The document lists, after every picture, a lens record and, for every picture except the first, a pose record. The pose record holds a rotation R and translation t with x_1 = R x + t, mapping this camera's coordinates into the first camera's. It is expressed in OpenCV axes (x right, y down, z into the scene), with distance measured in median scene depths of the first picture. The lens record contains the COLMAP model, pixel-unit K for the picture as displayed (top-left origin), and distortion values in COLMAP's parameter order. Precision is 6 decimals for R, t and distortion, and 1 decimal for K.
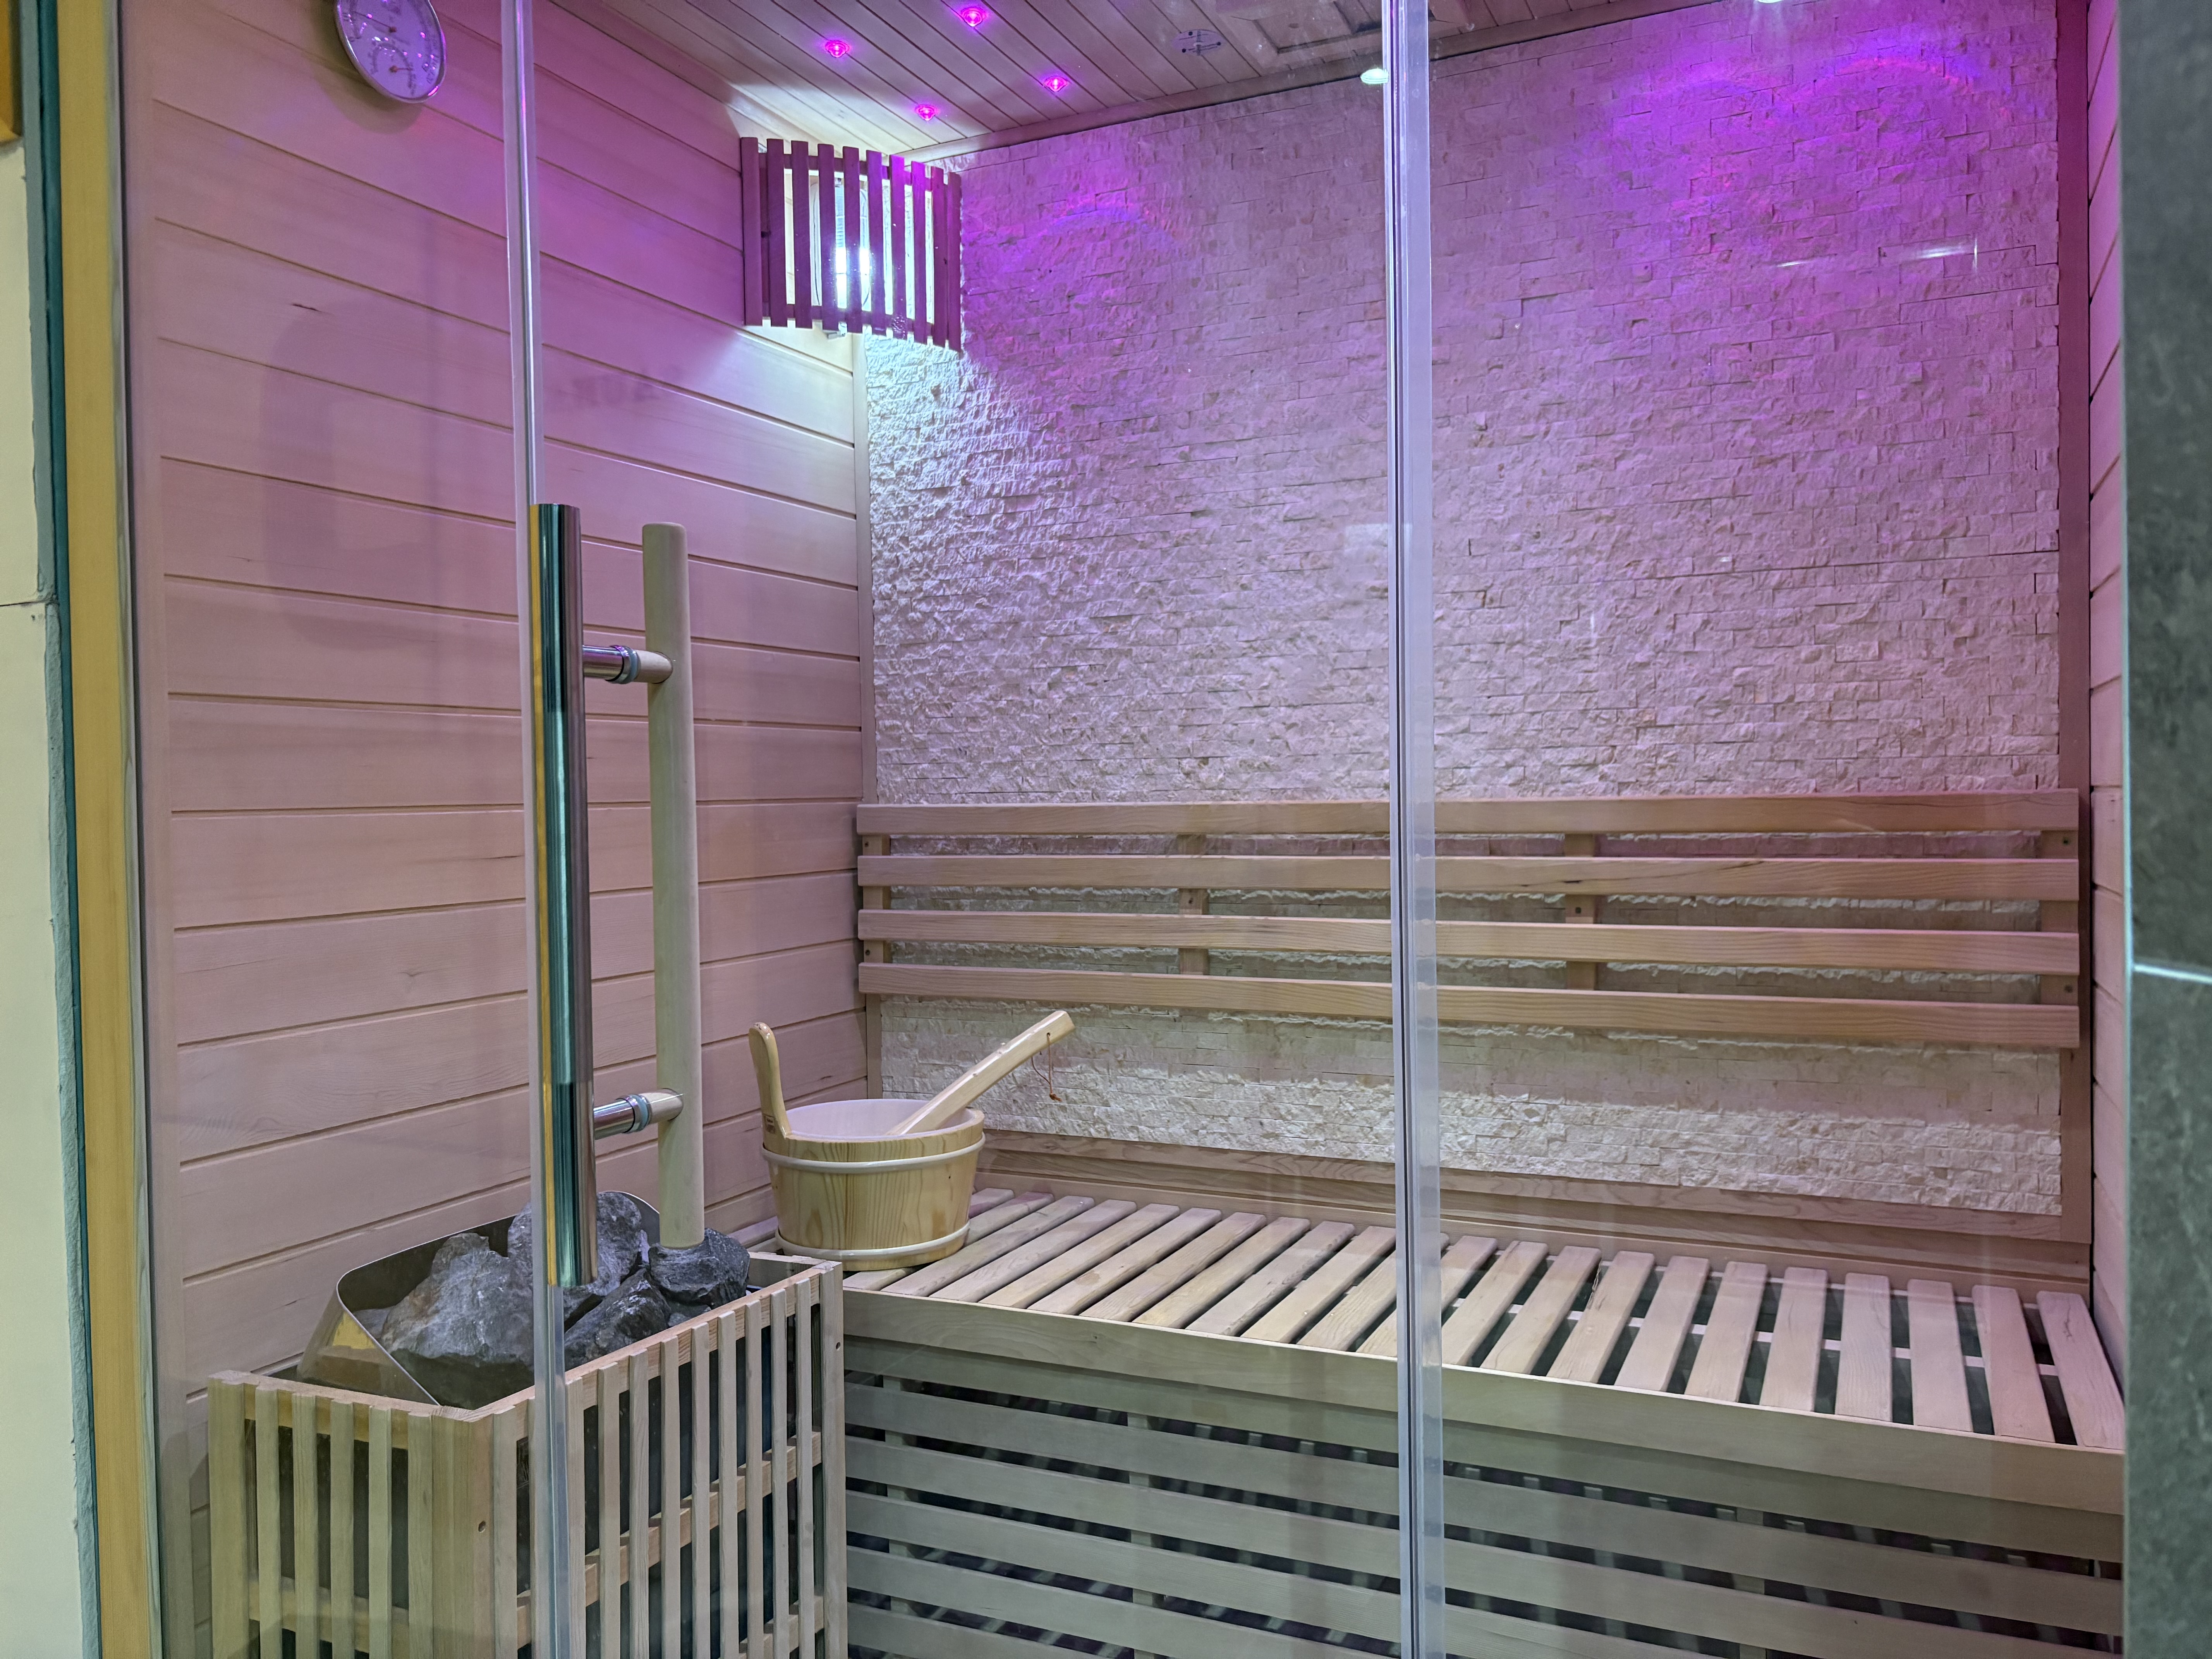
lens RADIAL K [[1673.6, 0, 1112.6], [0, 1673.6, 817.8], [0, 0, 1]] dist [0.053809, -0.077969]
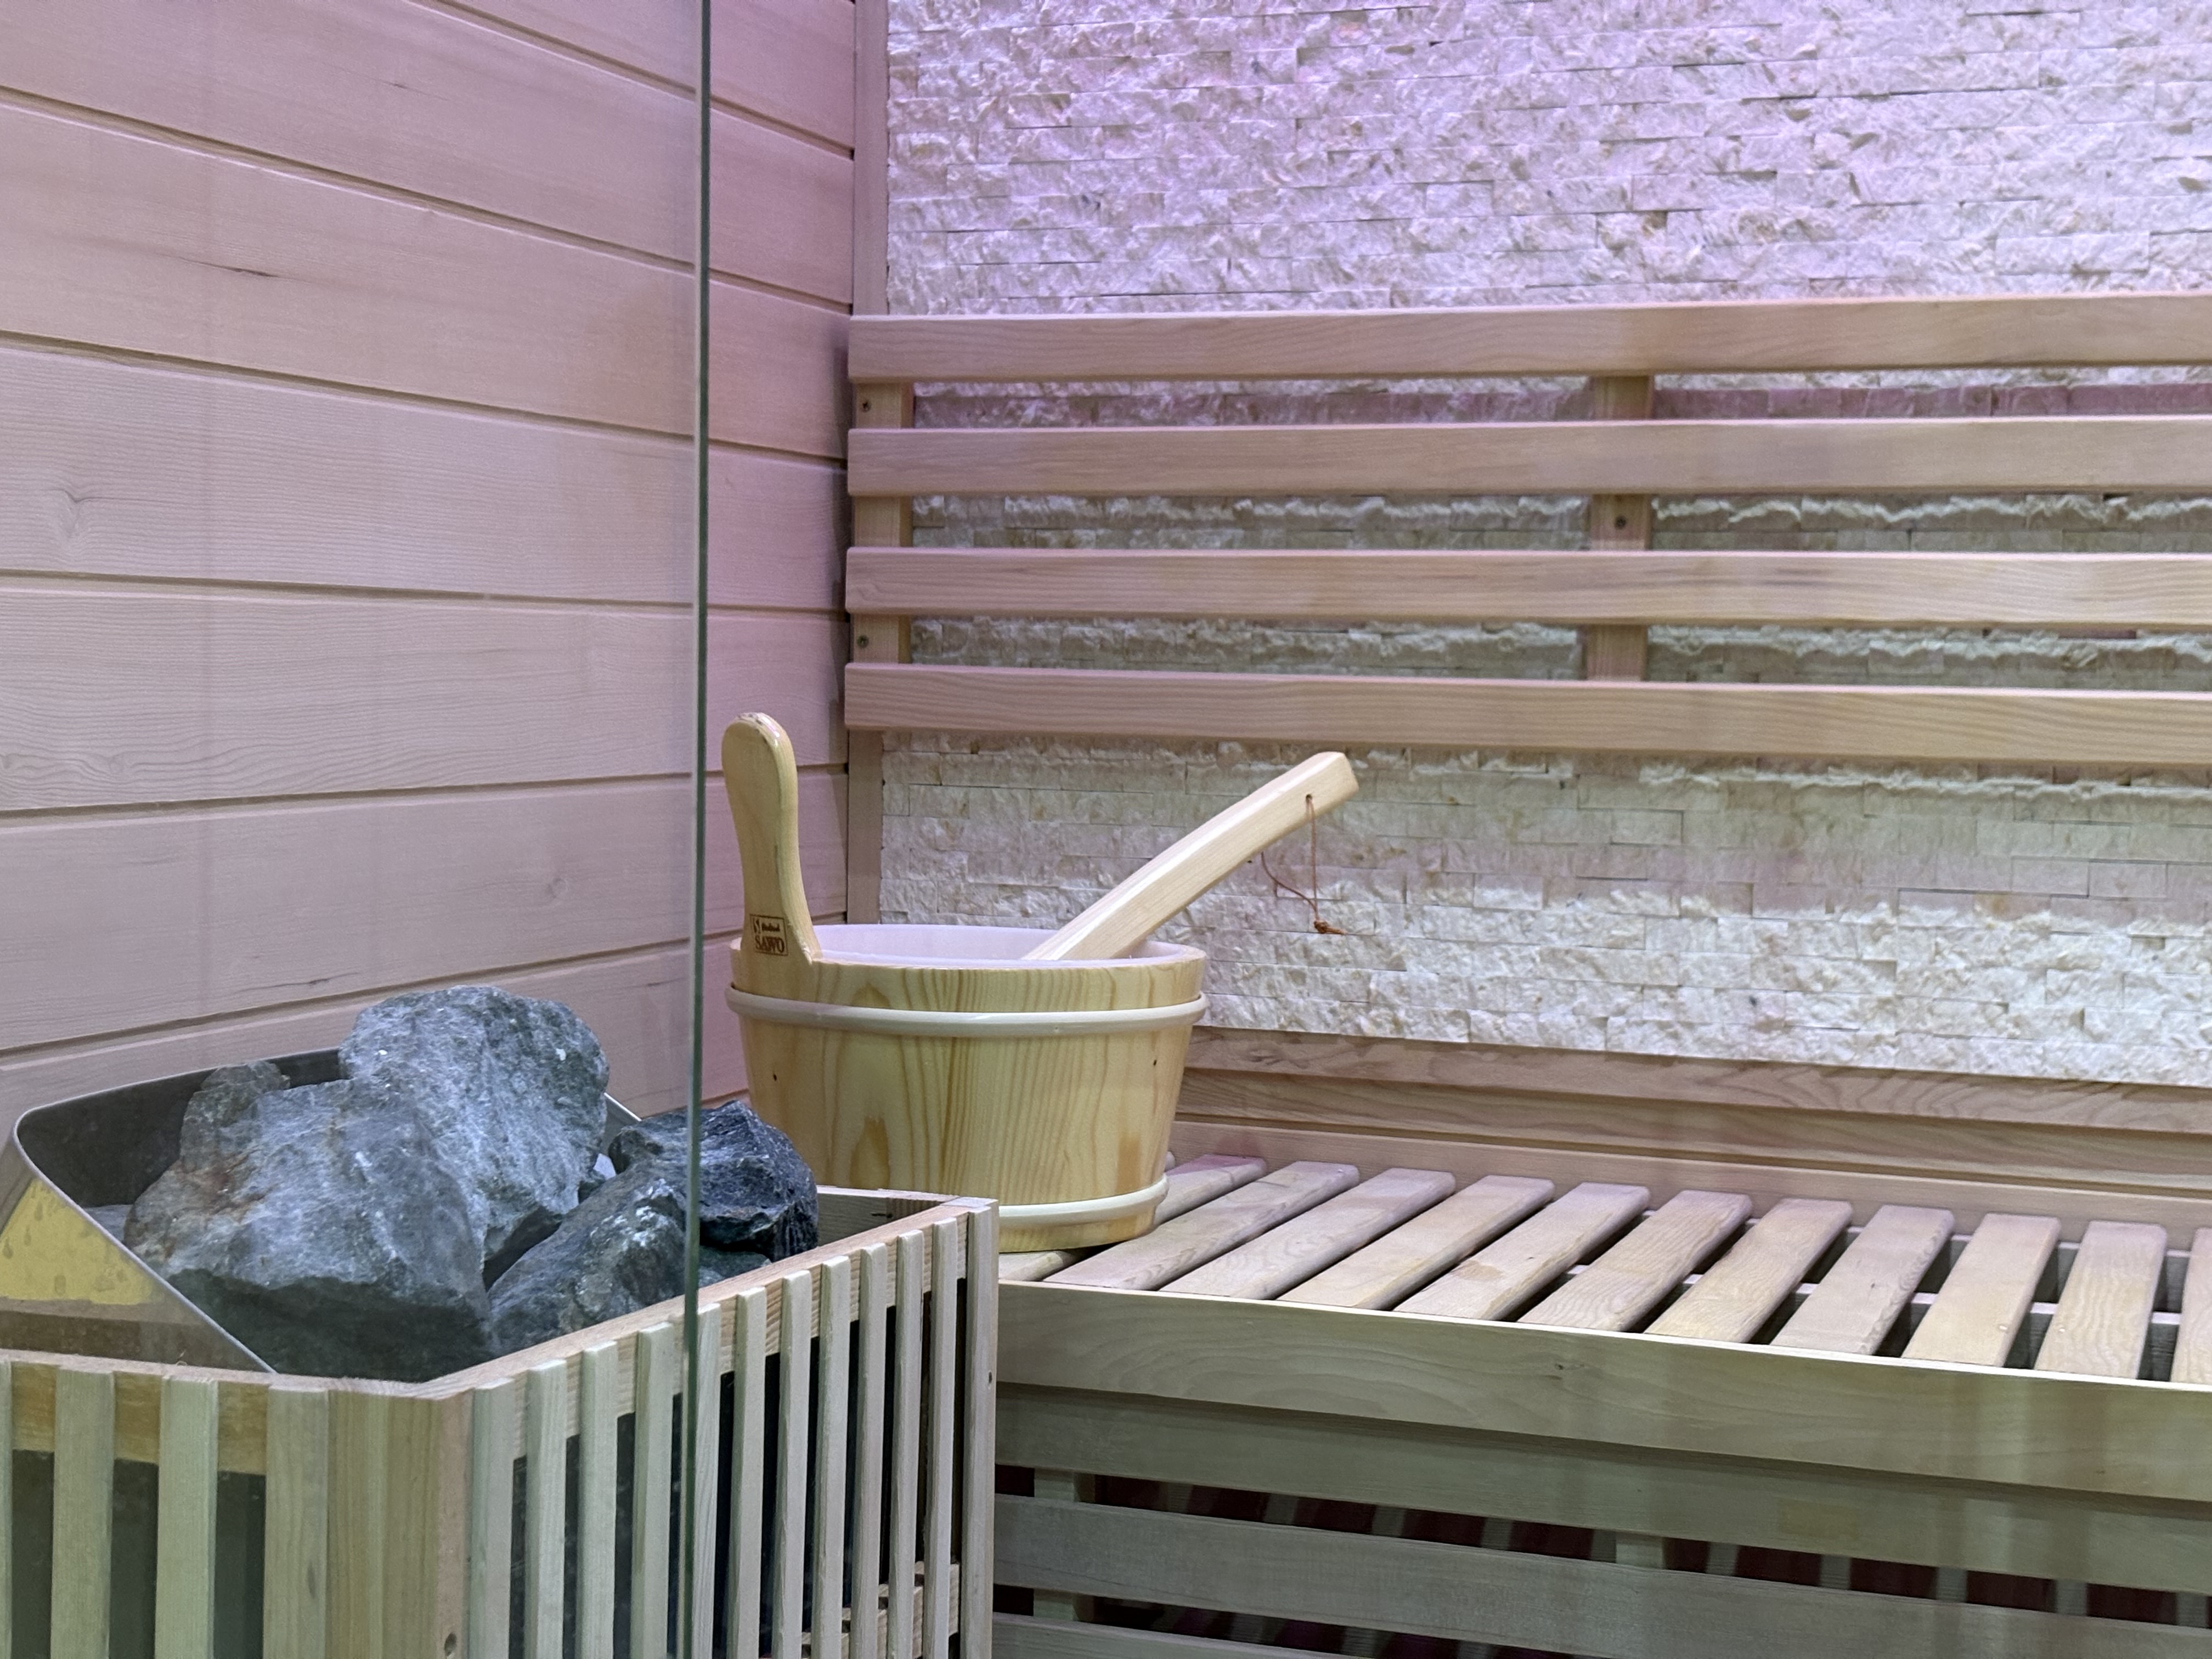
lens RADIAL K [[3347.5, 0, 1109.1], [0, 3347.5, 853.1], [0, 0, 1]] dist [0.117143, 0.000000]
pose [[0.995457, 0.028803, 0.090750, -0.178868], [-0.032656, 0.998615, 0.041259, 0.109534], [-0.089436, -0.044035, 0.995019, 0.083839]]
